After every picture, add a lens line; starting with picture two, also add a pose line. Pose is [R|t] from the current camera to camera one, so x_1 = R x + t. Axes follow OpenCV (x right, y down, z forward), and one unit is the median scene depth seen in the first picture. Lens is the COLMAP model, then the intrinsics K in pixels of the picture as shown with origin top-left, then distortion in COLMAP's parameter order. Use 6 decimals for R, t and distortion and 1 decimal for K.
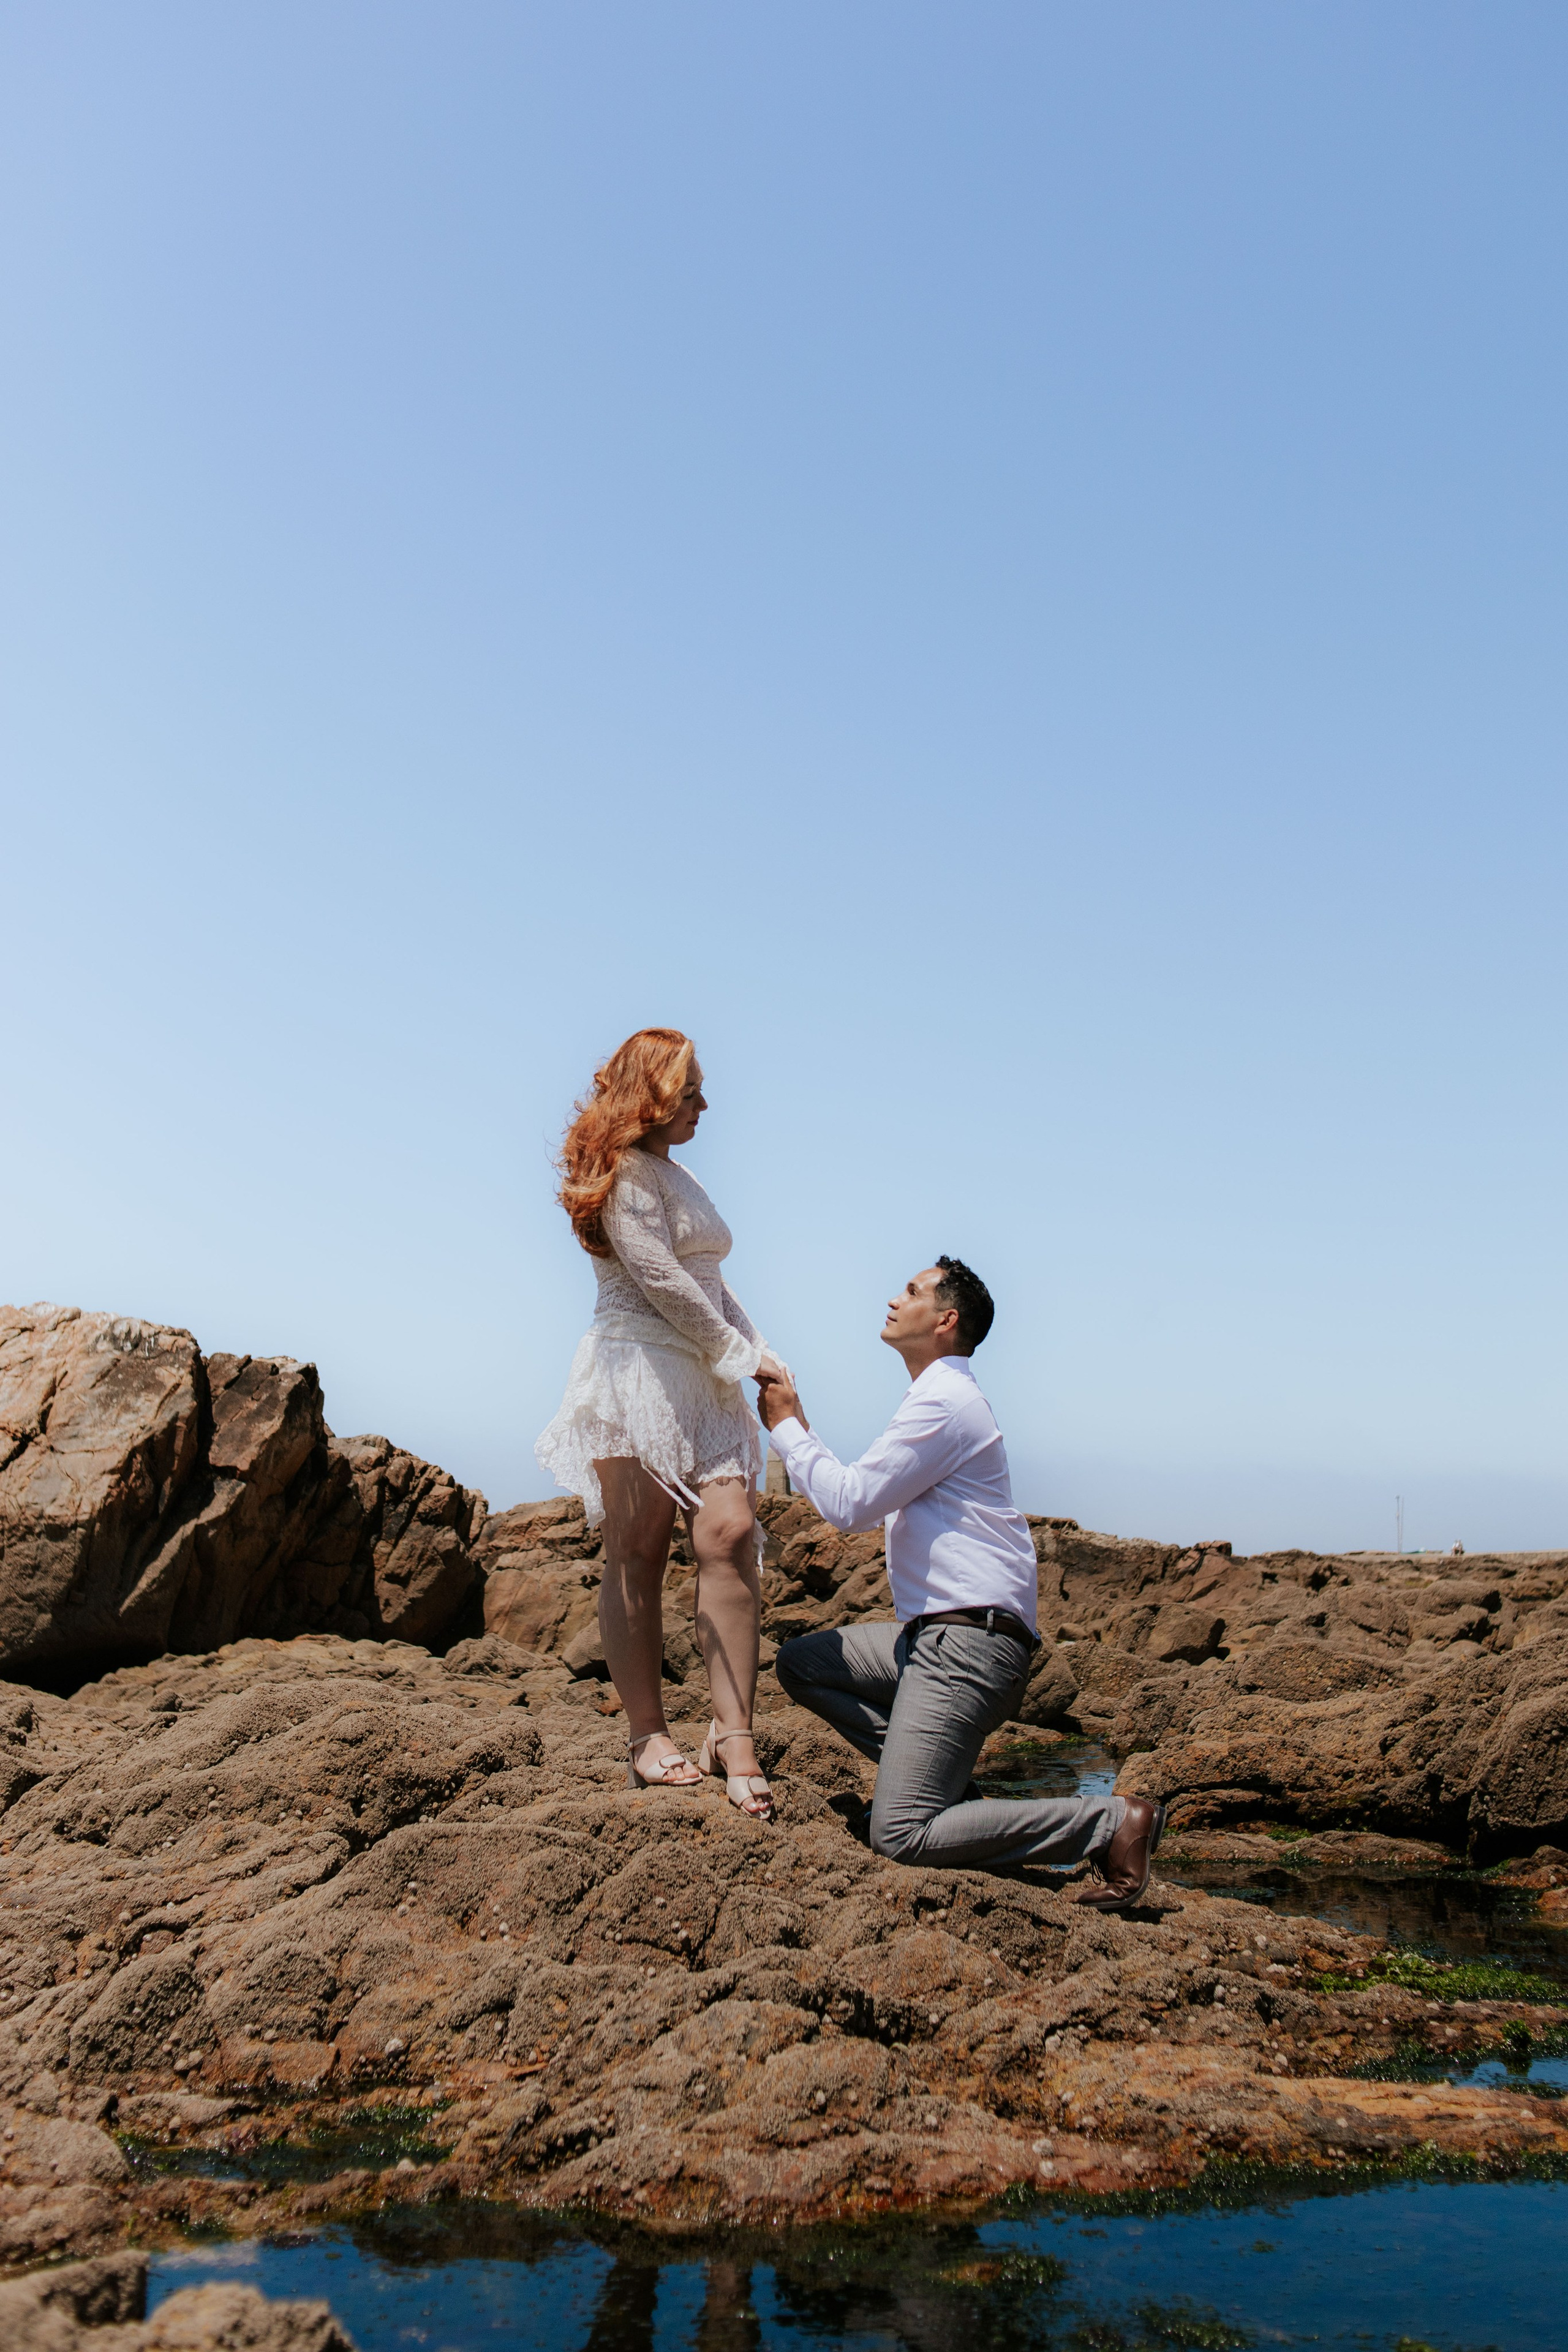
lens RADIAL K [[2265.3, 0, 791.8], [0, 2265.3, 1113.5], [0, 0, 1]] dist [-0.081810, 0.000000]
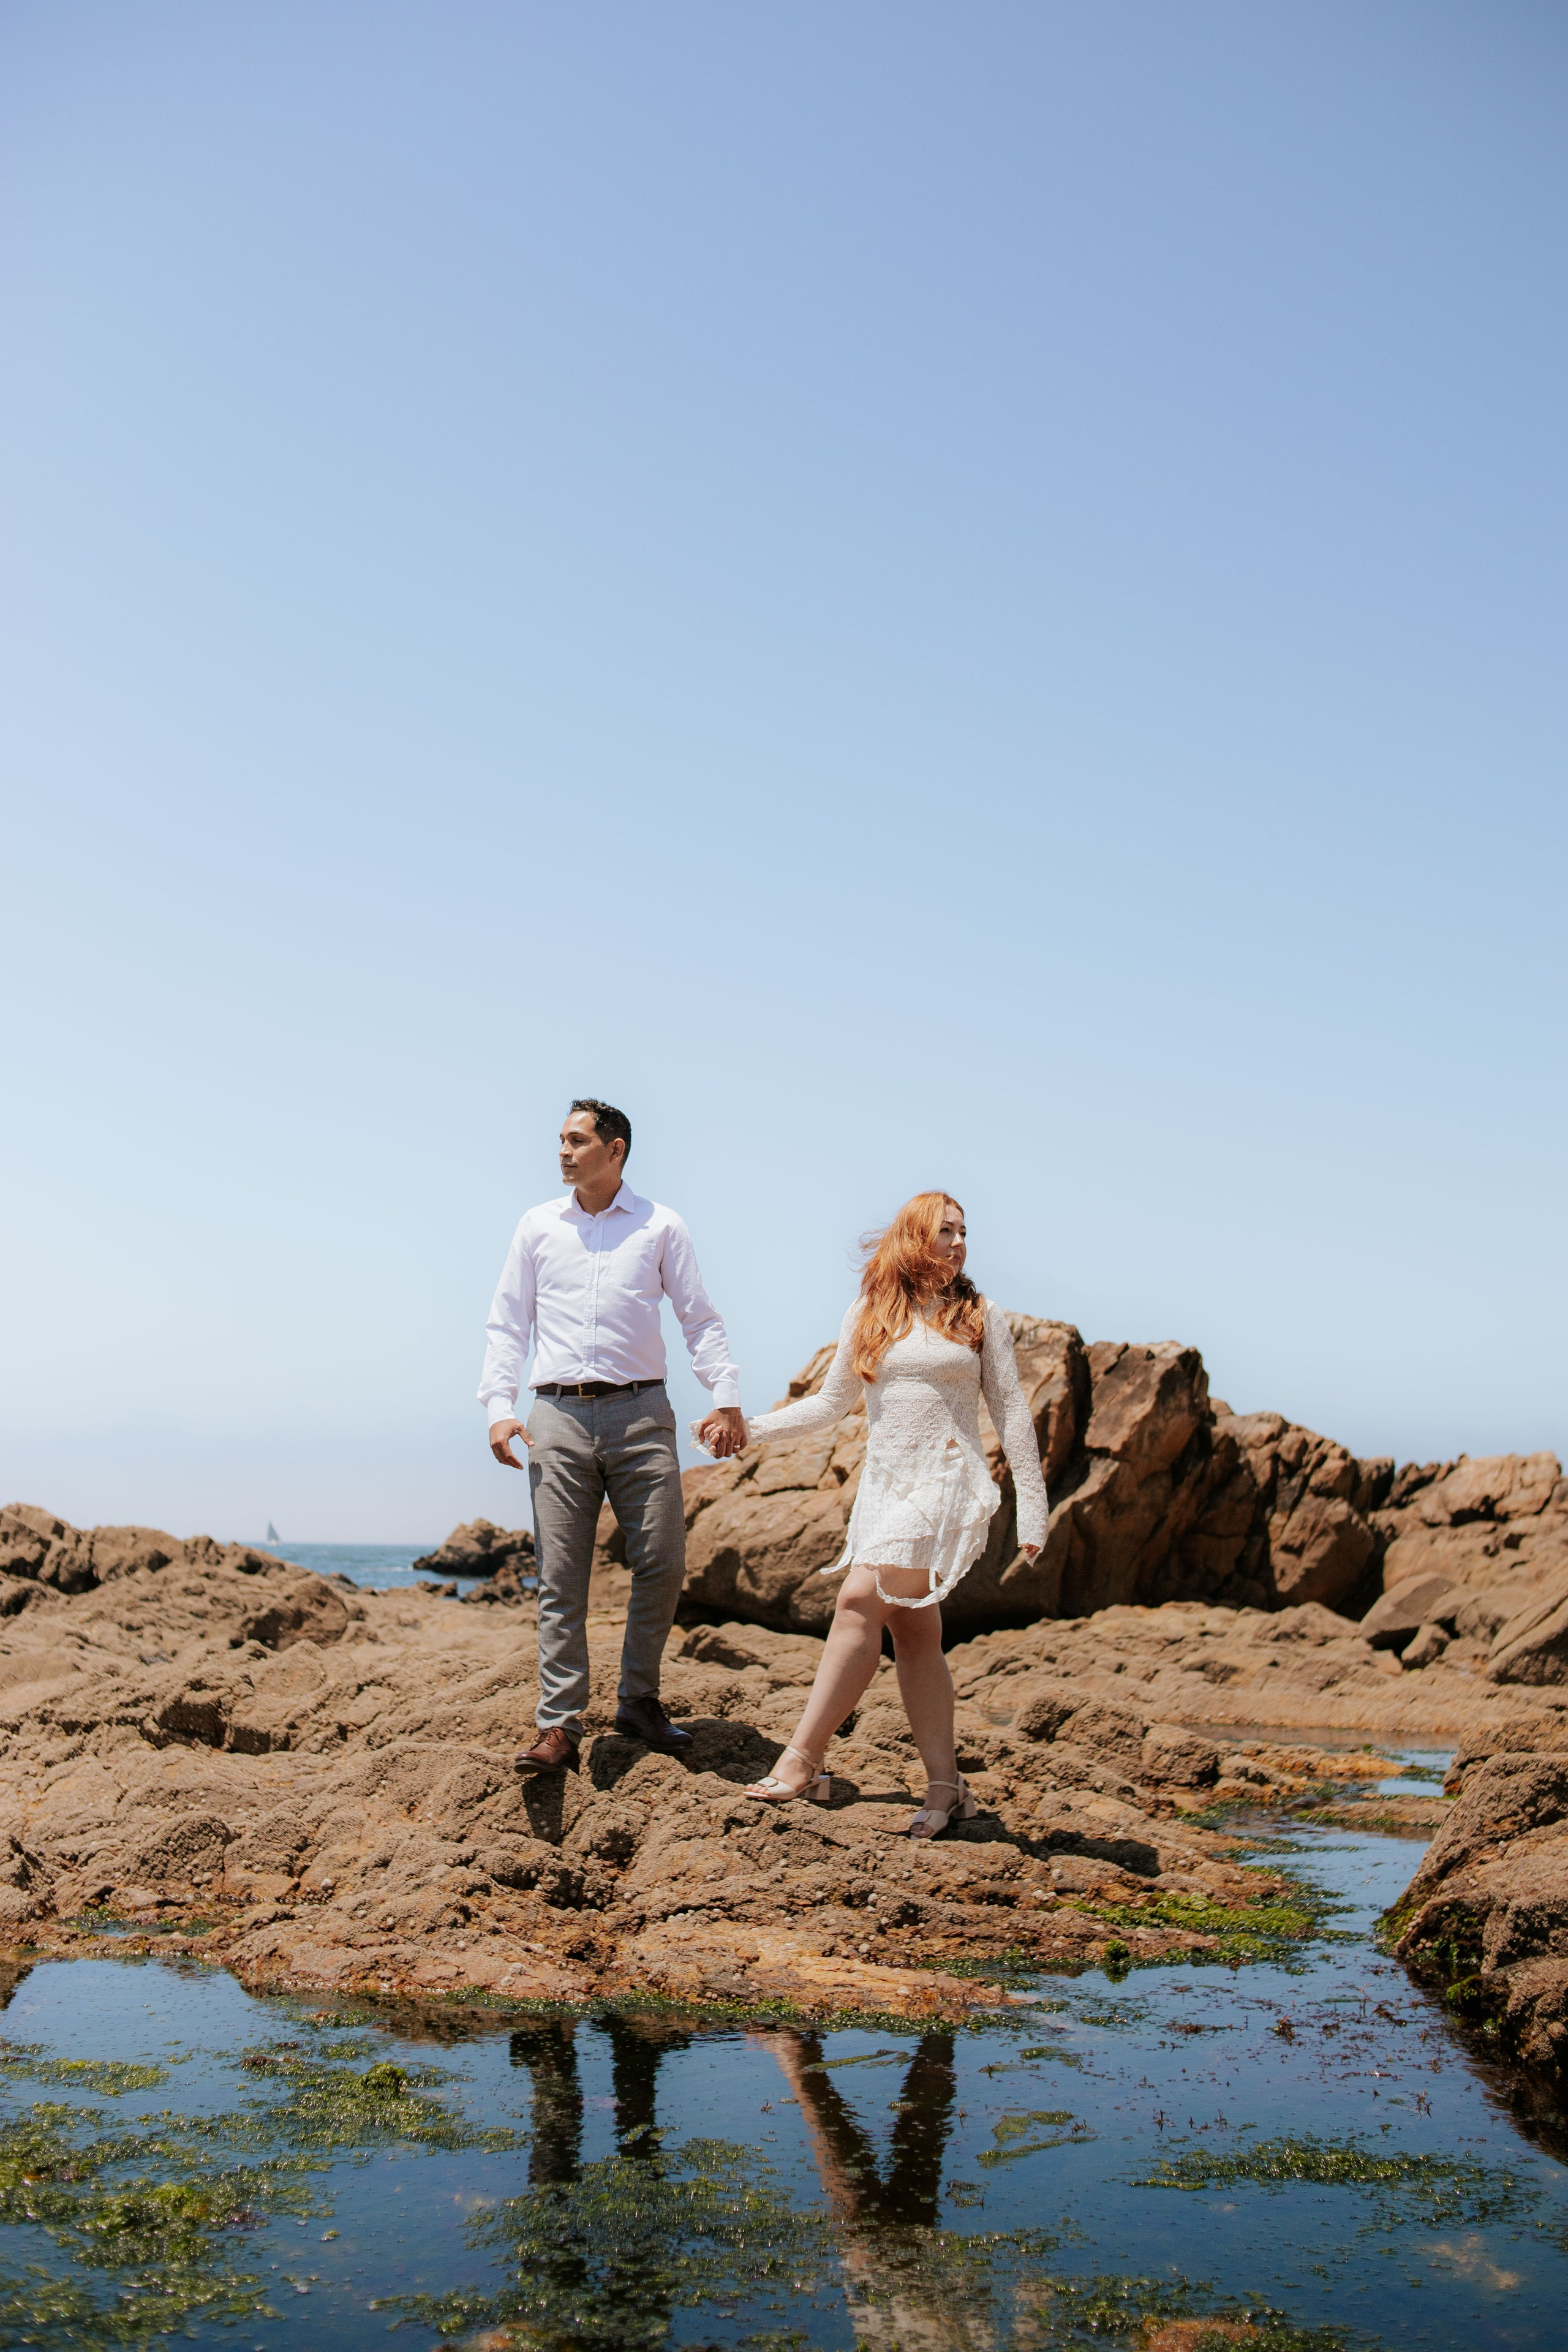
lens RADIAL K [[2265.3, 0, 763.3], [0, 2265.3, 1187.4], [0, 0, 1]] dist [-0.081810, 0.000000]
pose [[0.880691, -0.064687, -0.469253, 0.122688], [0.087114, 0.995853, 0.026214, -0.010237], [0.465611, -0.063965, 0.882675, -0.027046]]
